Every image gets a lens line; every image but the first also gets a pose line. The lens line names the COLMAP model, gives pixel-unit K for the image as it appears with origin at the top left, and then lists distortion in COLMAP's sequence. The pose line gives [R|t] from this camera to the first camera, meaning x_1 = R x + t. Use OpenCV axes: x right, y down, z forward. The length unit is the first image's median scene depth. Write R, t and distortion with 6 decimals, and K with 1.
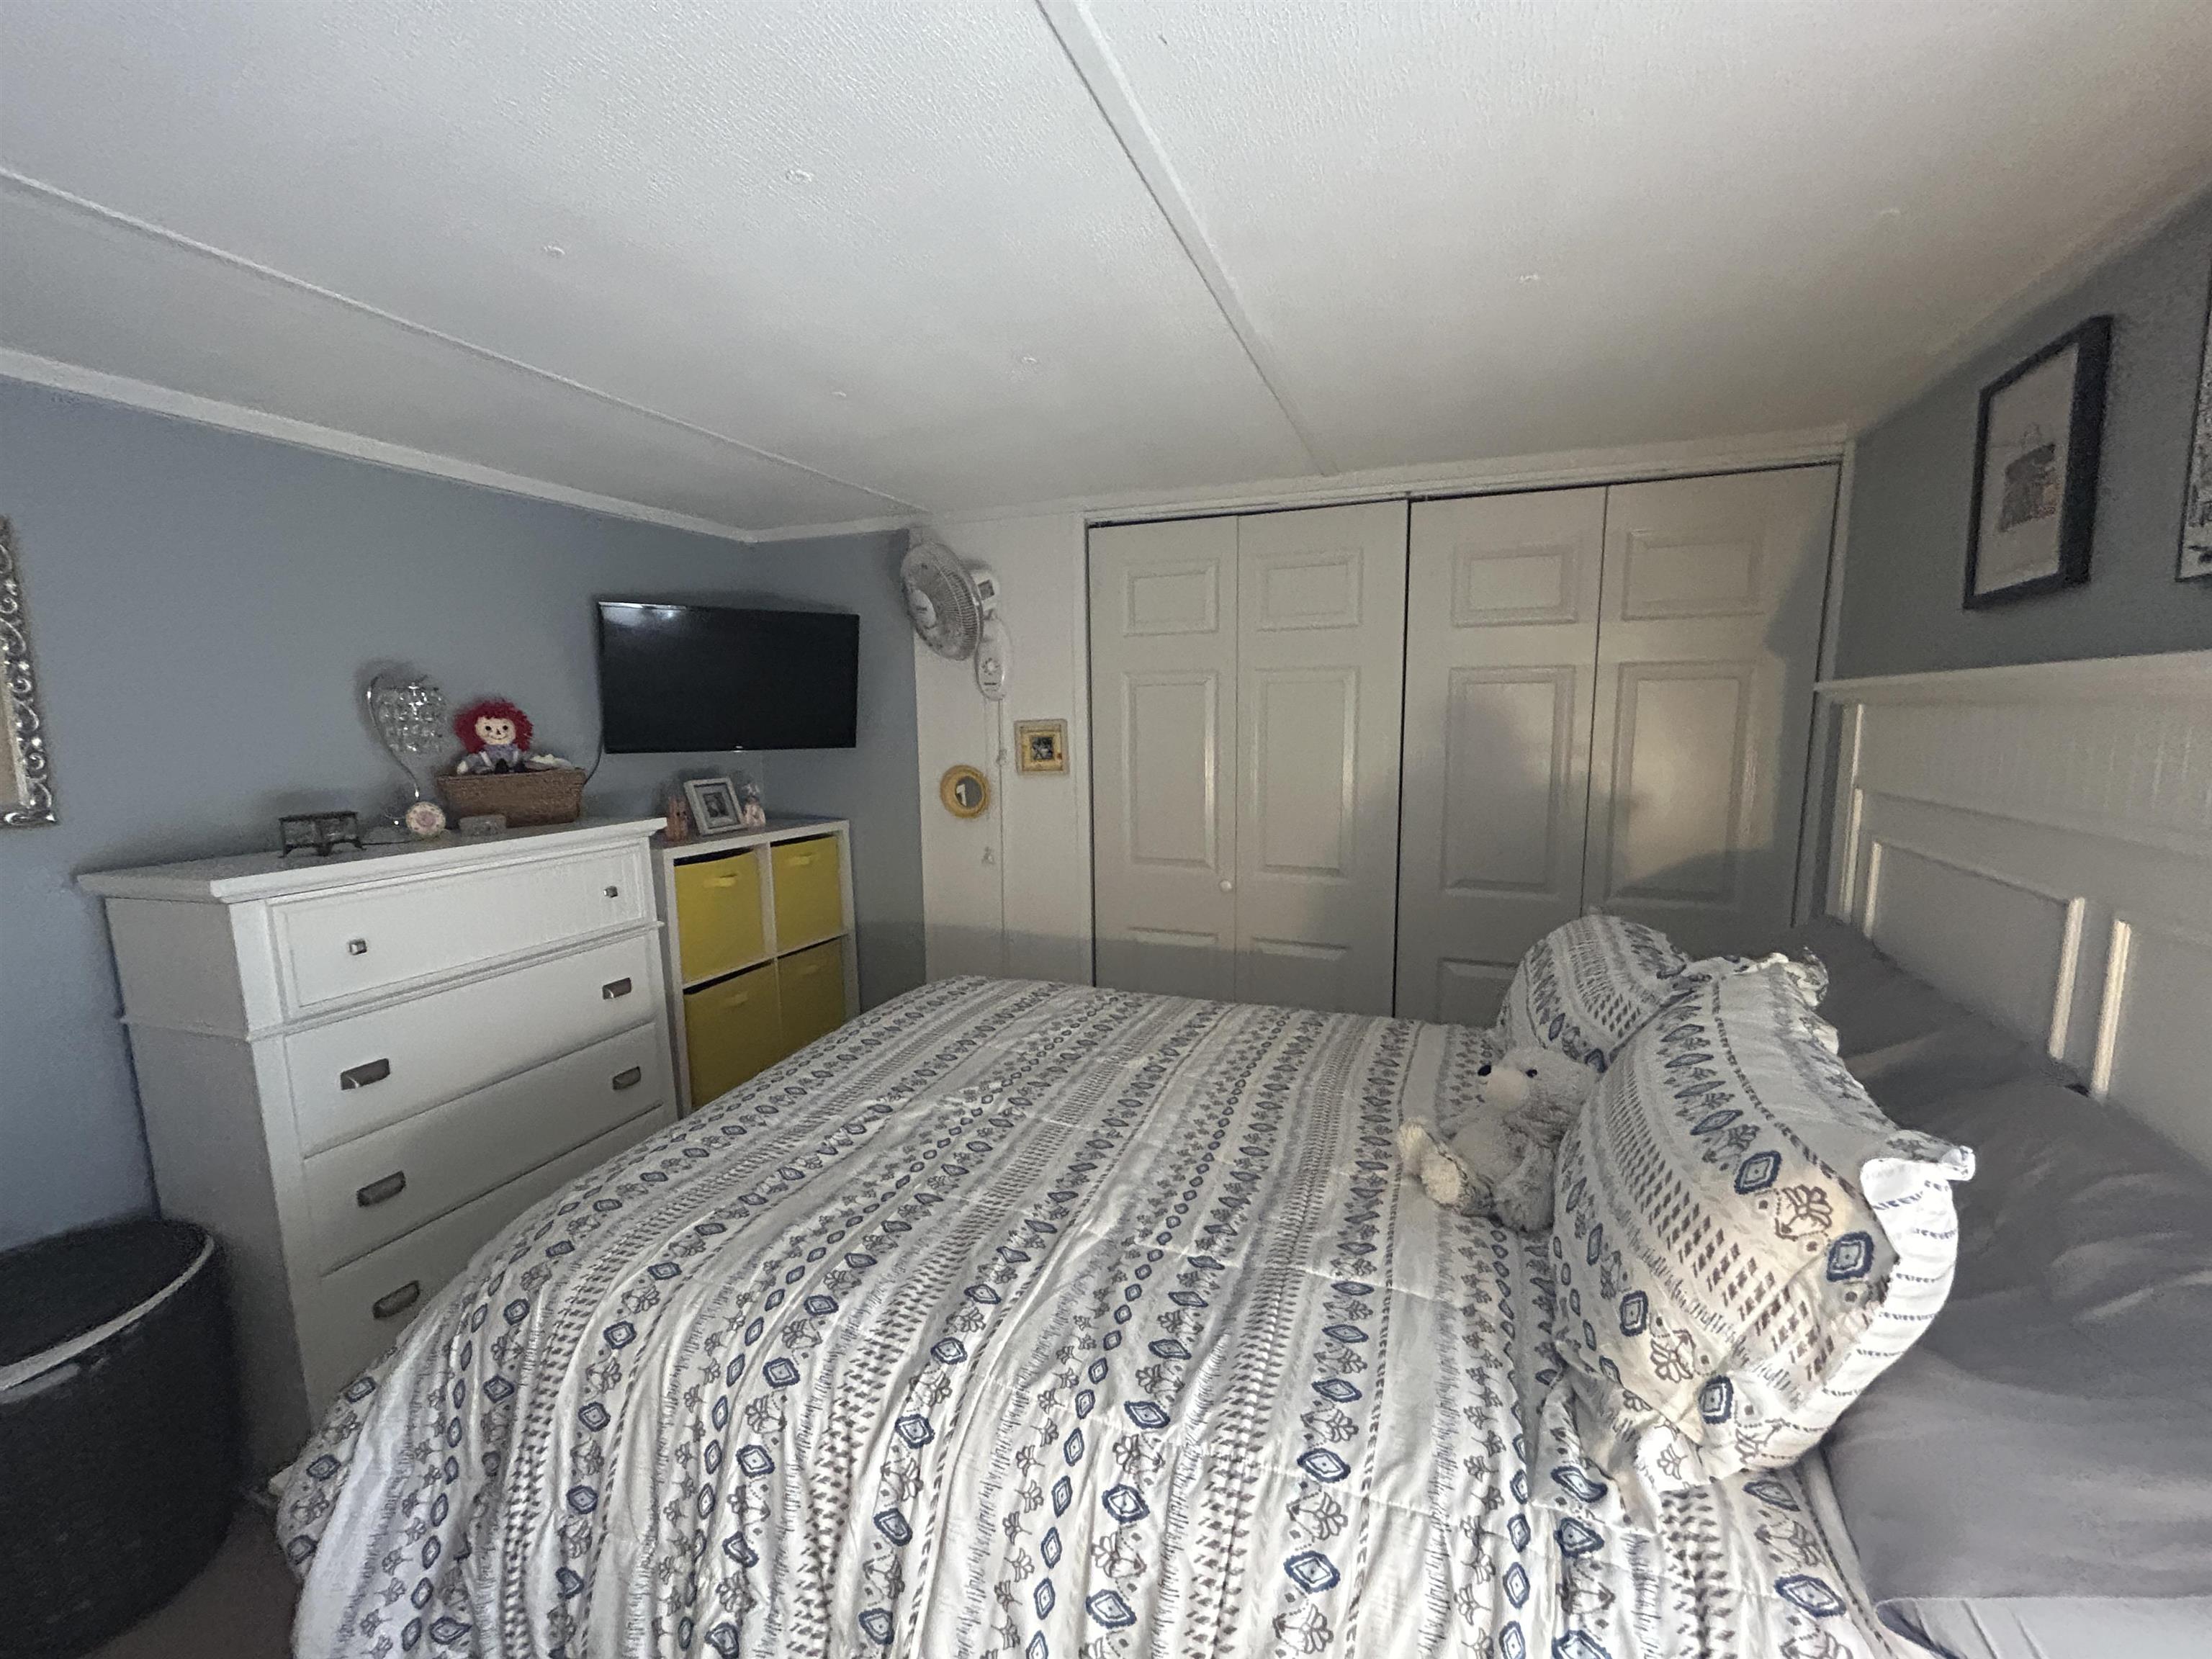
lens RADIAL K [[891.8, 0, 1096.8], [0, 891.8, 827.3], [0, 0, 1]] dist [-0.001315, 0.000390]
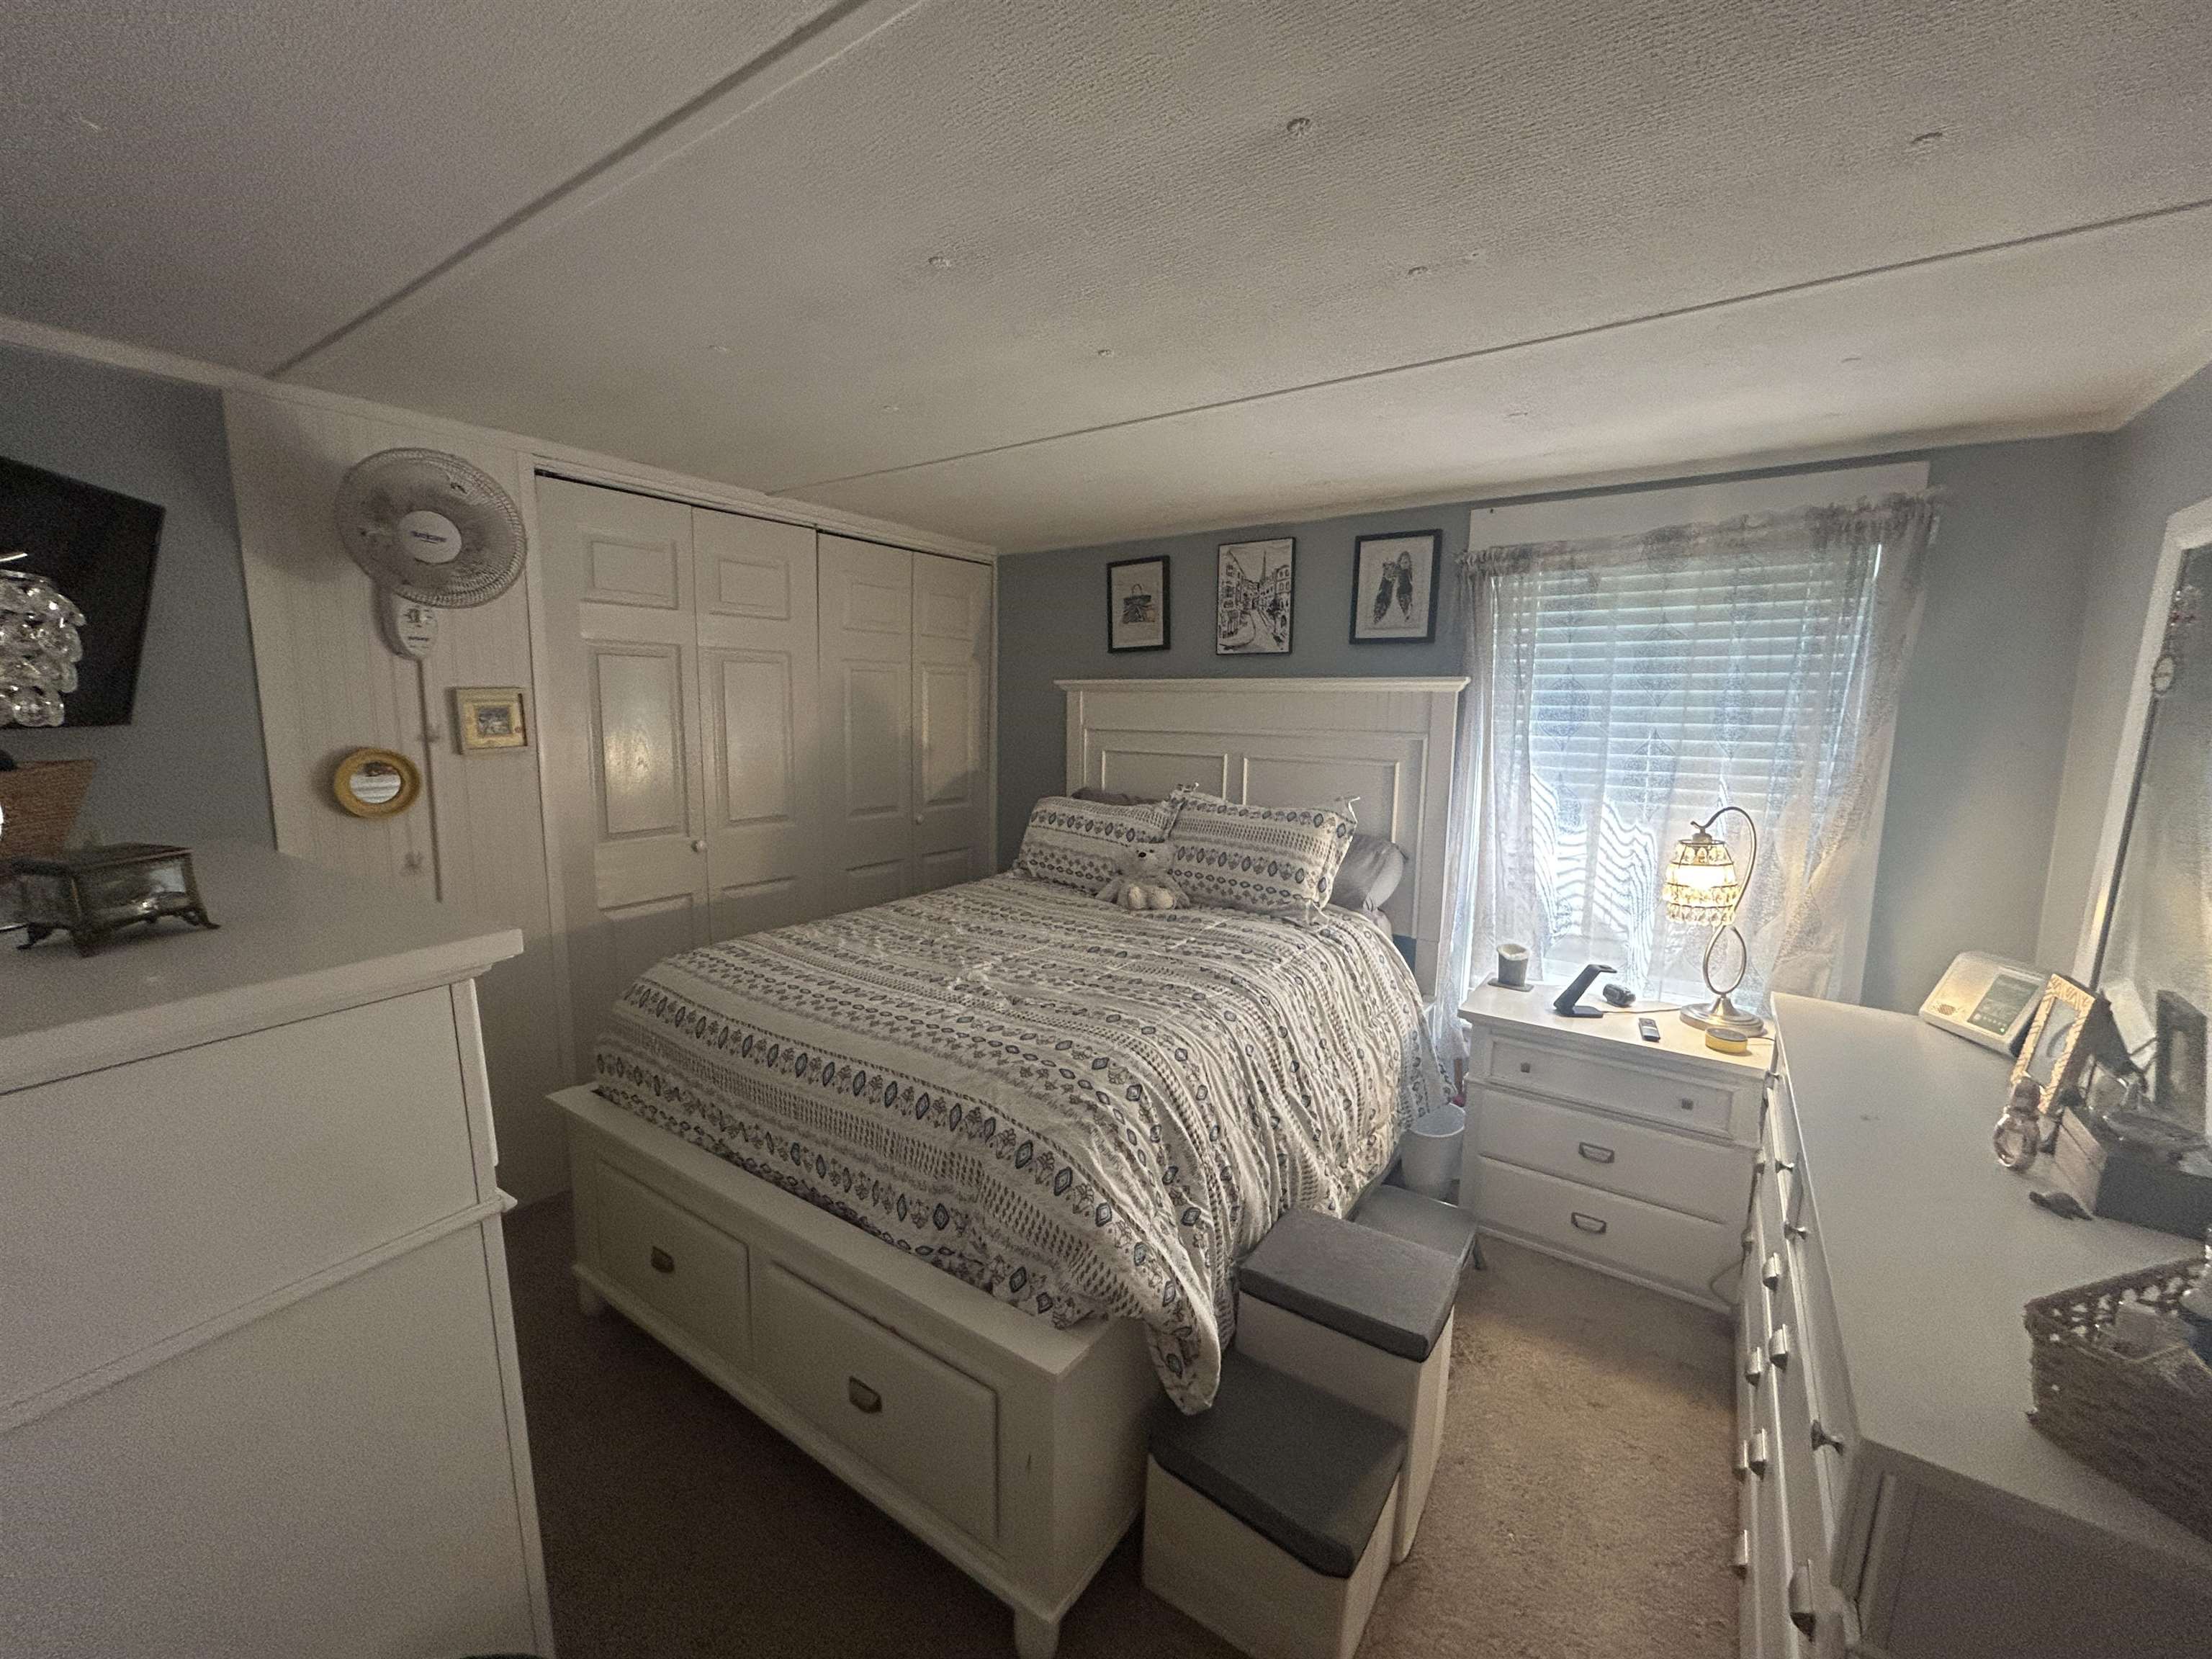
lens RADIAL K [[891.8, 0, 1096.8], [0, 891.8, 827.3], [0, 0, 1]] dist [-0.001315, 0.000390]
pose [[0.230702, -0.123114, 0.965204, -1.401194], [0.111160, 0.988803, 0.099555, -0.019539], [-0.966654, 0.084325, 0.241804, 0.474498]]
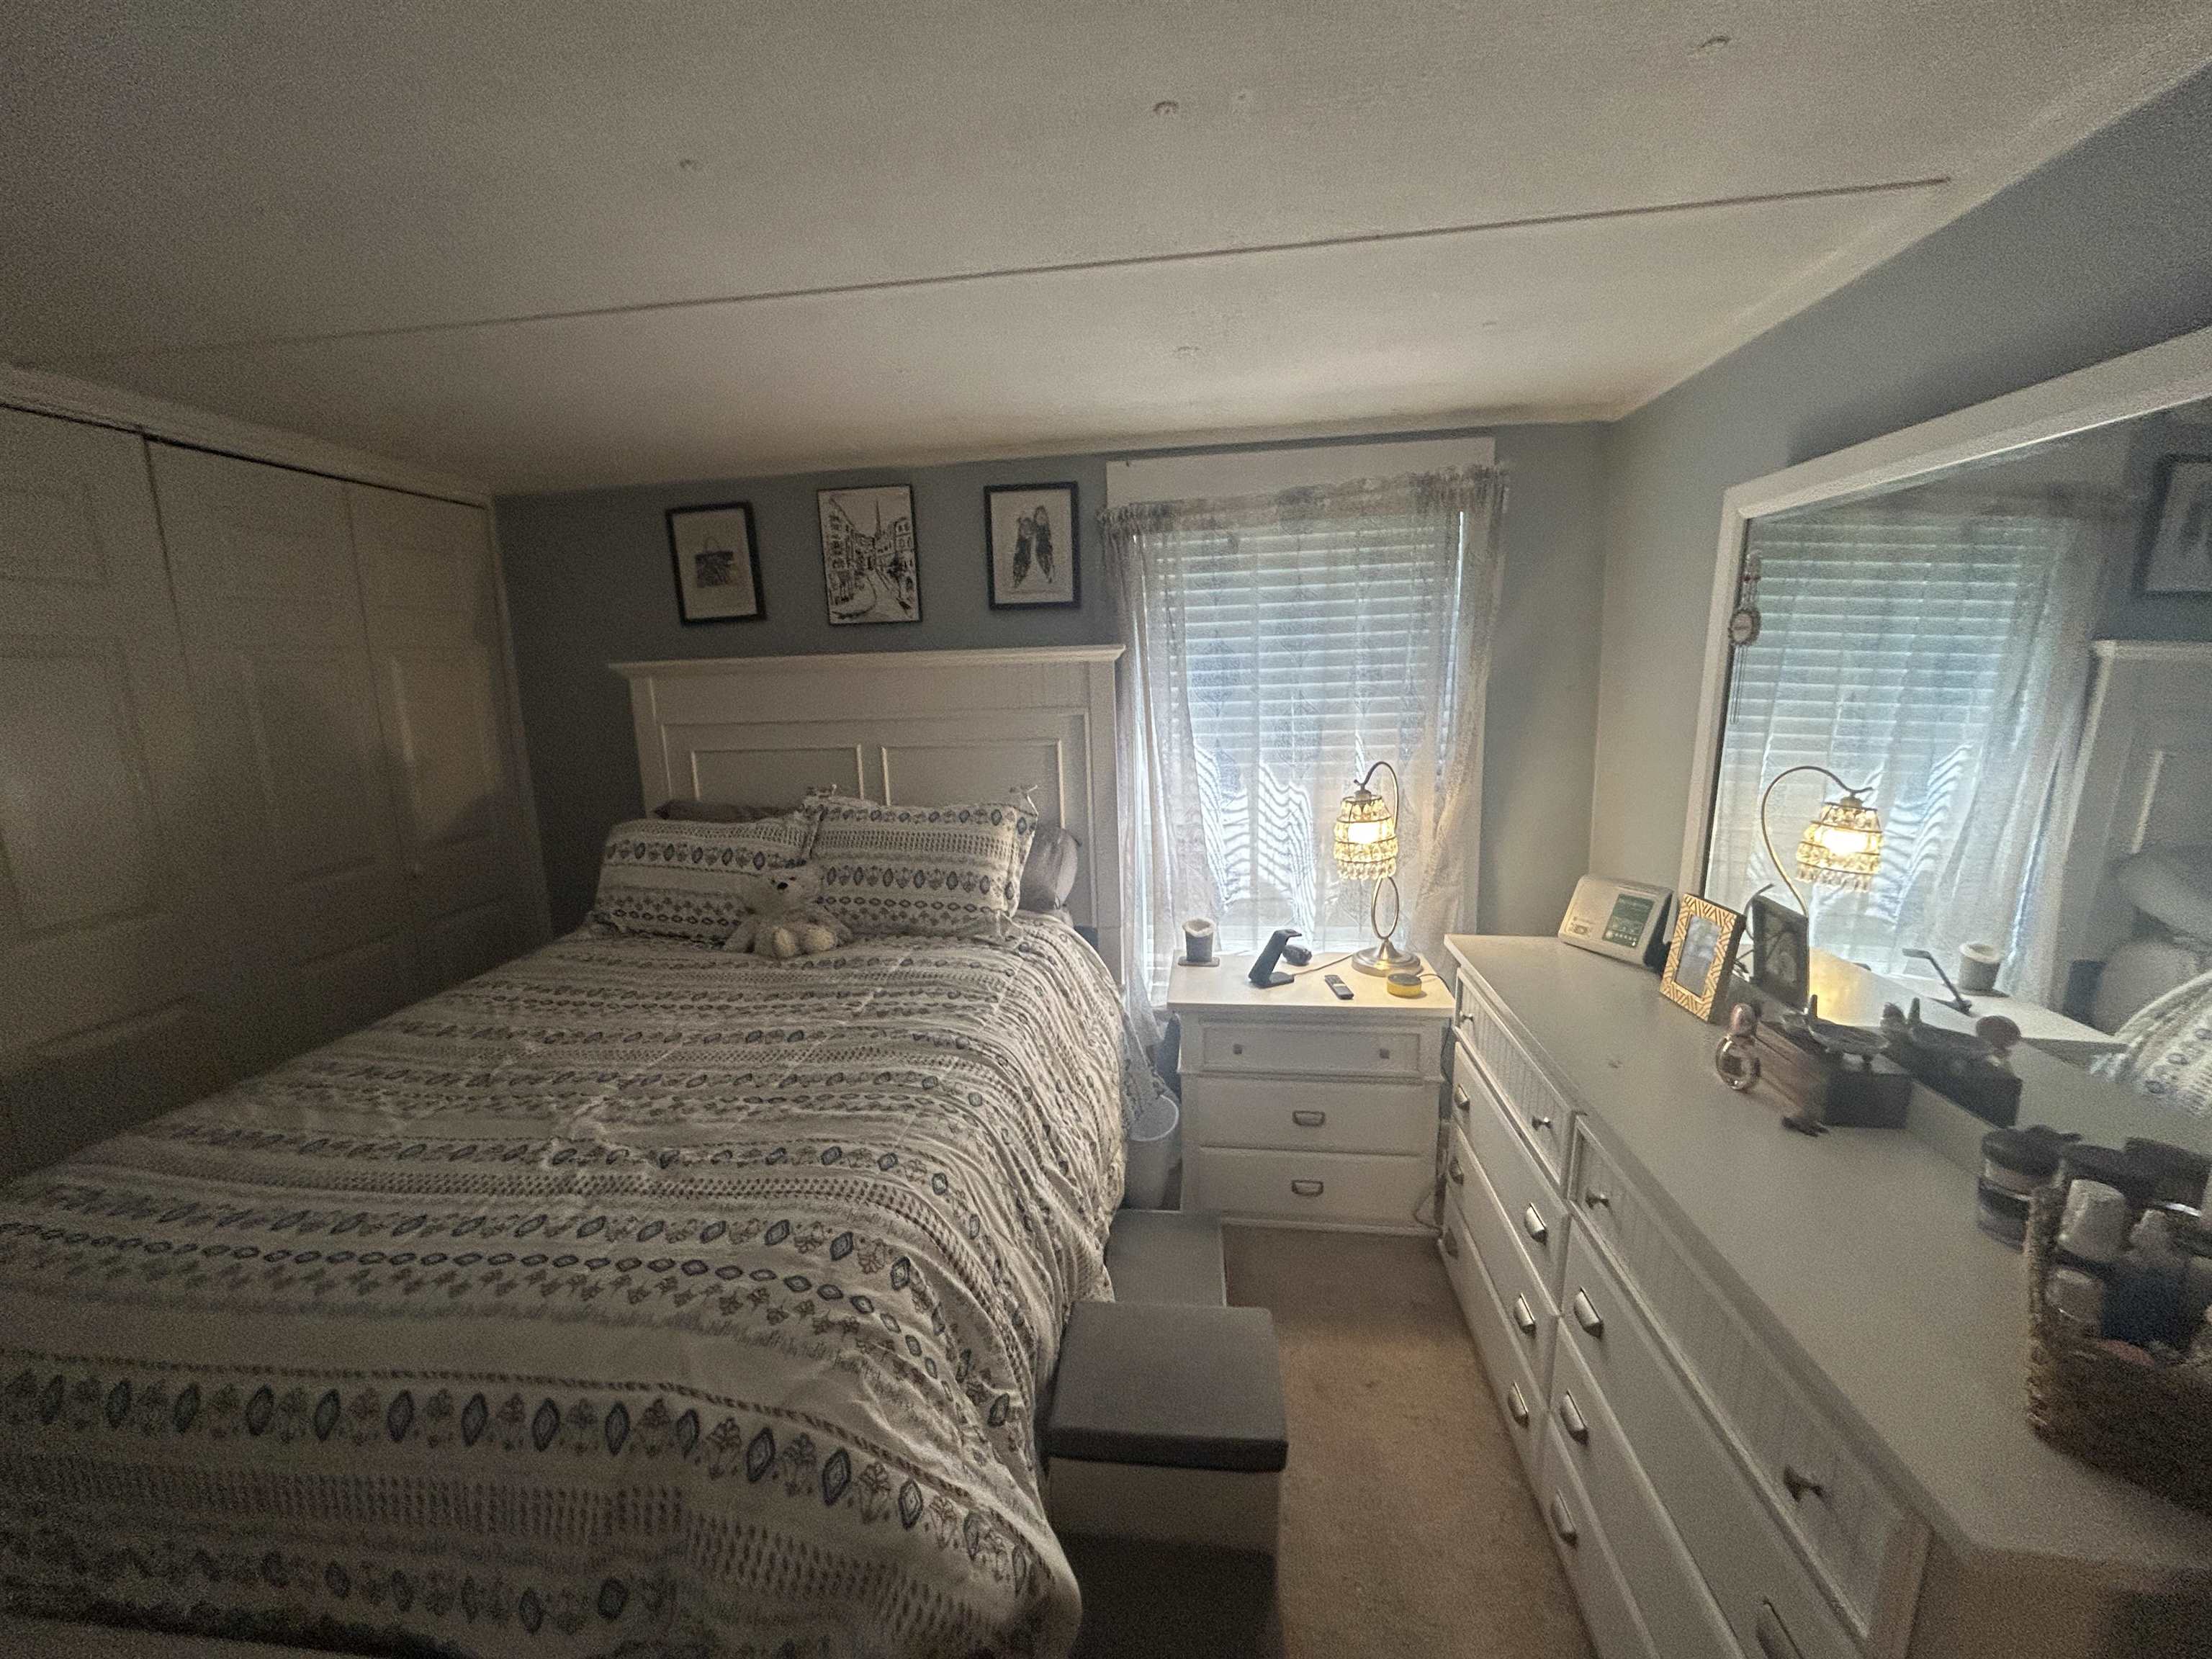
lens RADIAL K [[895.6, 0, 1098.4], [0, 895.6, 824.6], [0, 0, 1]] dist [-0.000259, 0.000007]
pose [[-0.247980, -0.154213, 0.956412, -1.105269], [0.159567, 0.967263, 0.197335, -0.067968], [-0.955534, 0.201547, -0.215255, 0.635394]]
